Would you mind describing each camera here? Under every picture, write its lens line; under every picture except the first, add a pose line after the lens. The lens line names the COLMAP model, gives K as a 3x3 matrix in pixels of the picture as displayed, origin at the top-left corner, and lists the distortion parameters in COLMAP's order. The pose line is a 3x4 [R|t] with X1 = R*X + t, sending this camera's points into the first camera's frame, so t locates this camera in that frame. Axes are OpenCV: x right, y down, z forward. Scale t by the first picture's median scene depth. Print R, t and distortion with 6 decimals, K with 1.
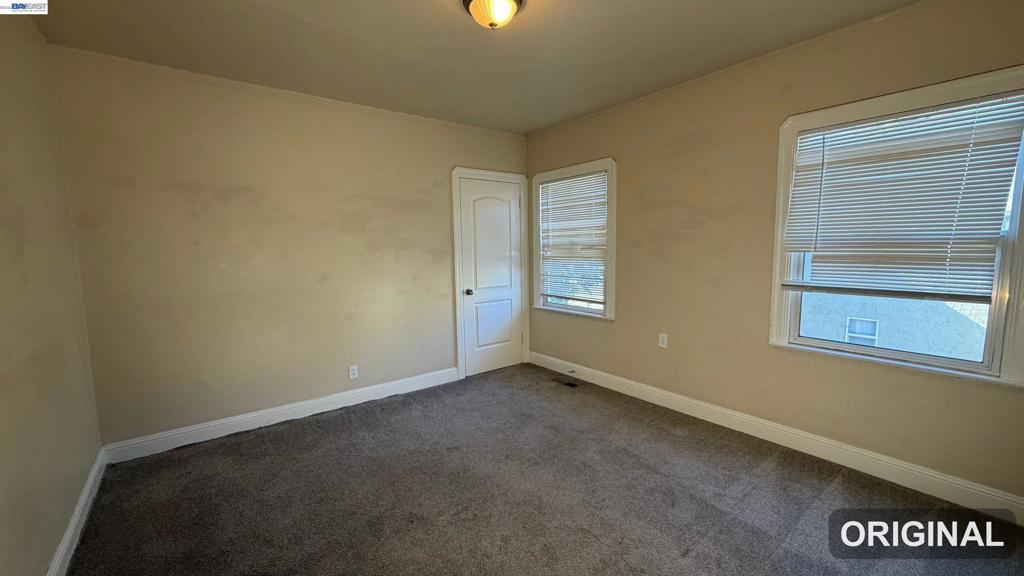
lens RADIAL K [[416.5, 0, 512.2], [0, 416.5, 291.0], [0, 0, 1]] dist [-0.000026, 0.000011]
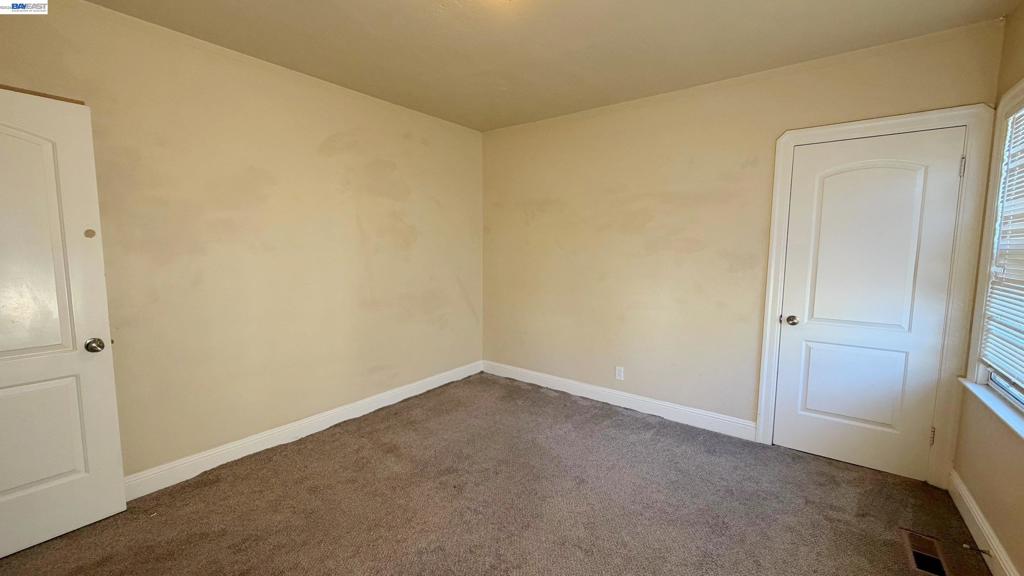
lens RADIAL K [[416.5, 0, 512.2], [0, 416.5, 291.0], [0, 0, 1]] dist [-0.000026, 0.000011]
pose [[0.231387, 0.116671, -0.965841, 0.438313], [-0.119463, 0.988677, 0.090809, -0.052246], [0.965499, 0.094370, 0.242705, 0.433969]]
